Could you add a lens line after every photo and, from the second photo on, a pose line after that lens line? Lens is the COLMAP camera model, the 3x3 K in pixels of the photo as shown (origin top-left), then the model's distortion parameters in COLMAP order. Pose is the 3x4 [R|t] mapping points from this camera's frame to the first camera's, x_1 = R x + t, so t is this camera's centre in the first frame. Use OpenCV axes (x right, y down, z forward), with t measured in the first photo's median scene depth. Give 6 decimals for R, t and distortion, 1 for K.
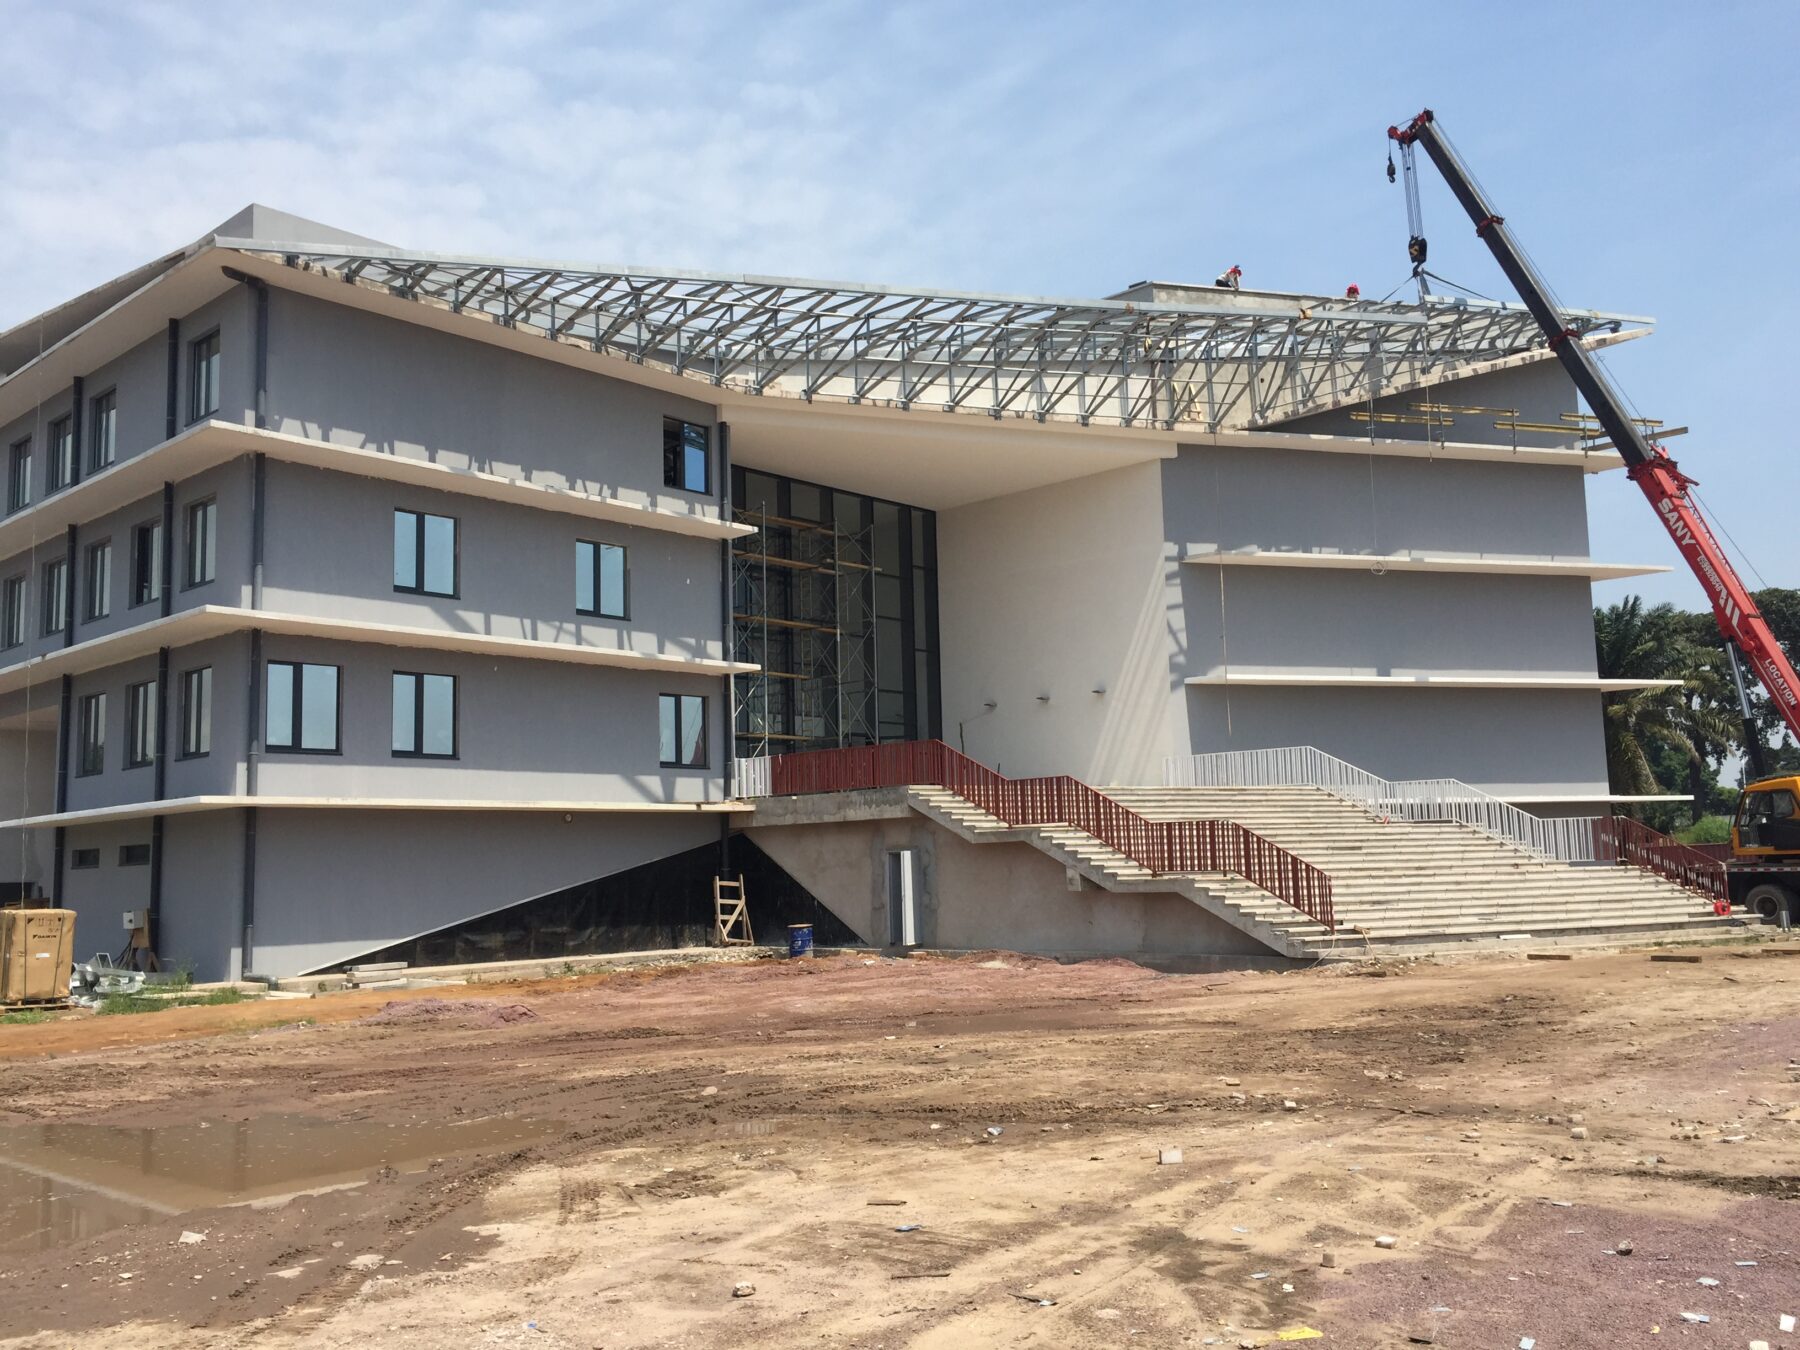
lens RADIAL K [[1532.5, 0, 900.0], [0, 1532.5, 675.0], [0, 0, 1]] dist [0.111951, -0.167425]
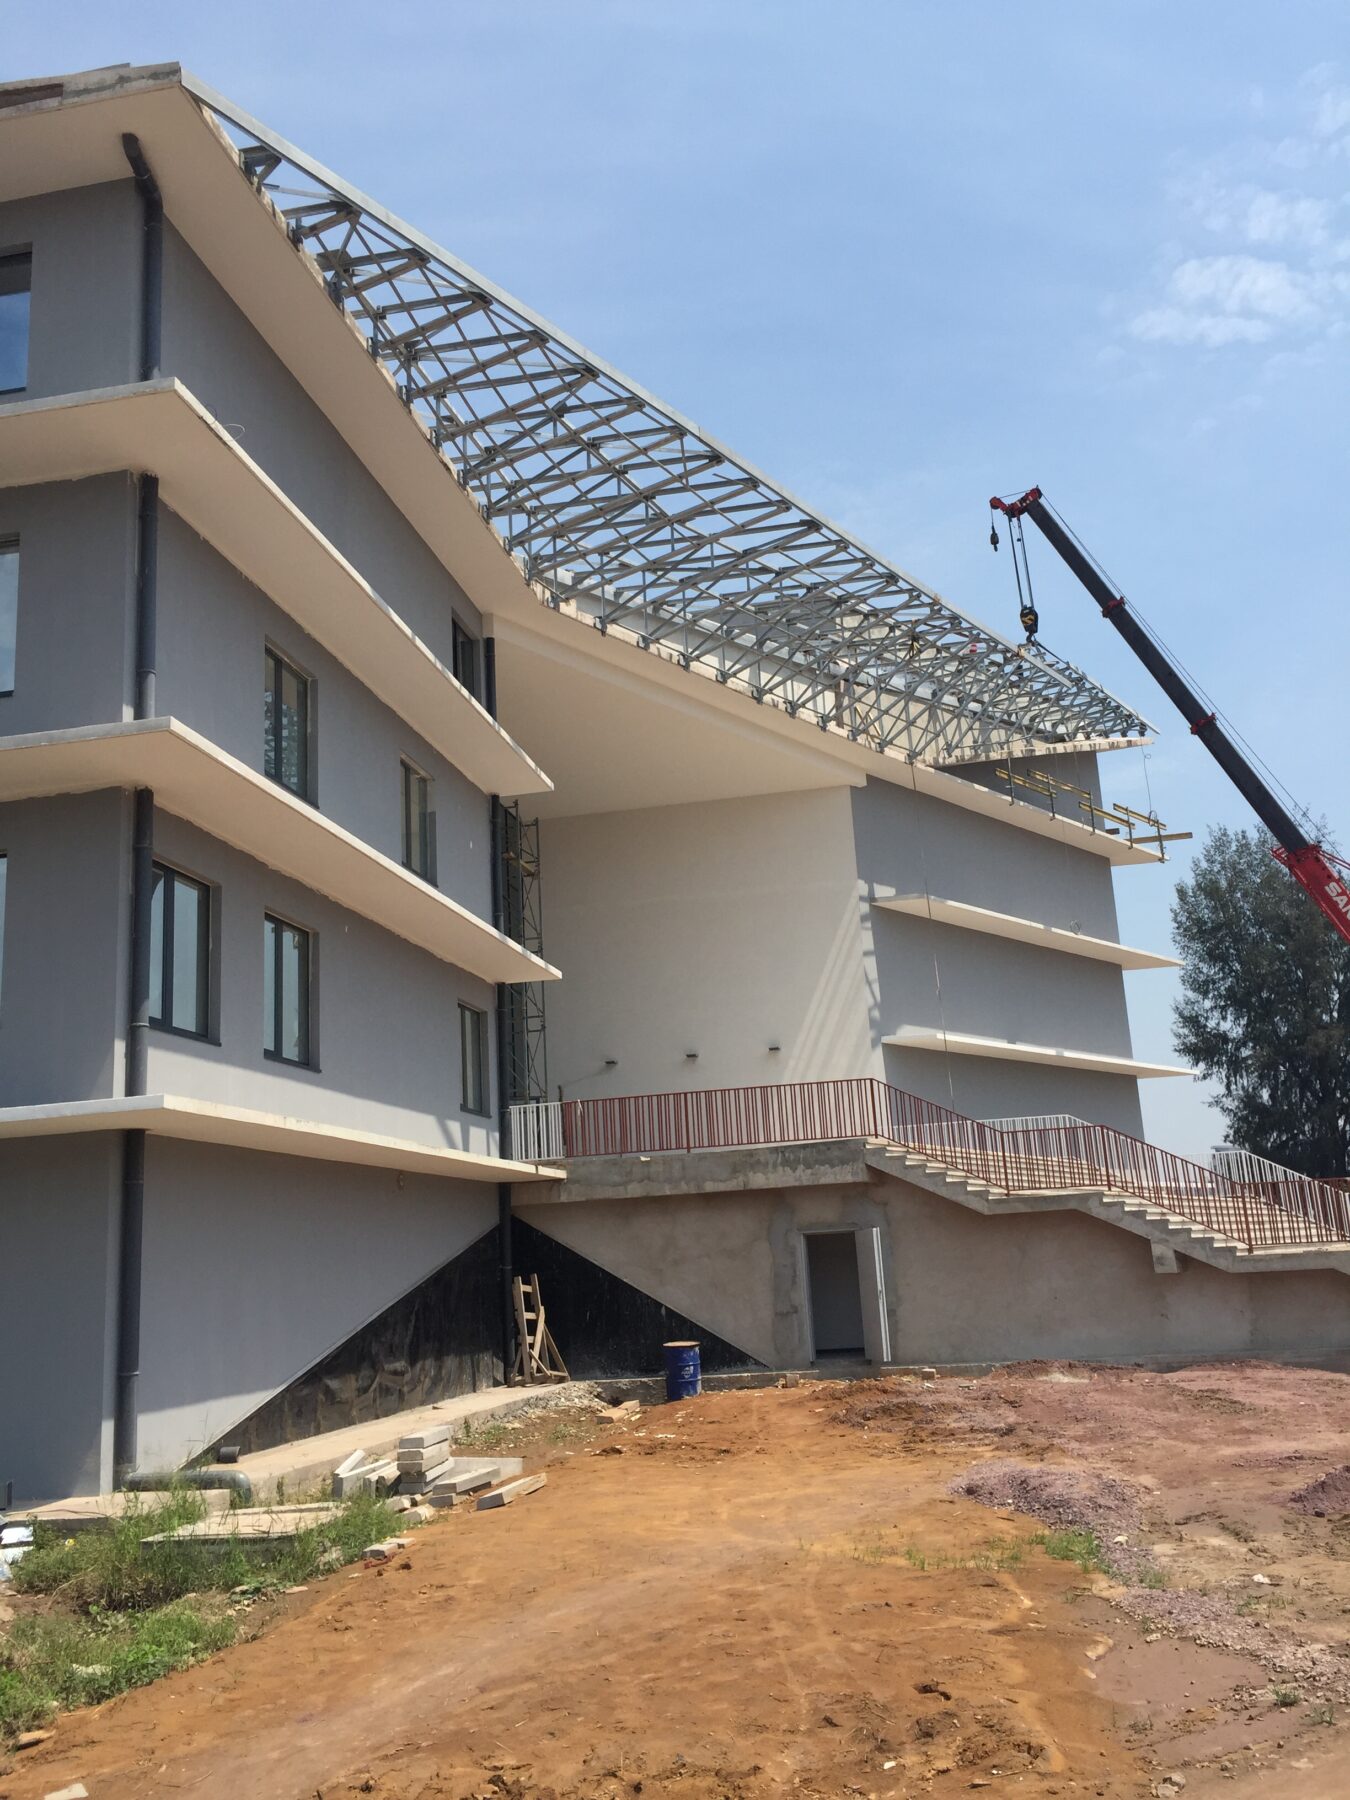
lens RADIAL K [[1532.5, 0, 675.0], [0, 1532.5, 900.0], [0, 0, 1]] dist [0.111951, -0.167425]
pose [[0.848215, 0.102058, 0.519726, -0.399003], [-0.031853, 0.989313, -0.142285, 0.057077], [-0.528693, 0.104134, 0.842401, 0.350773]]
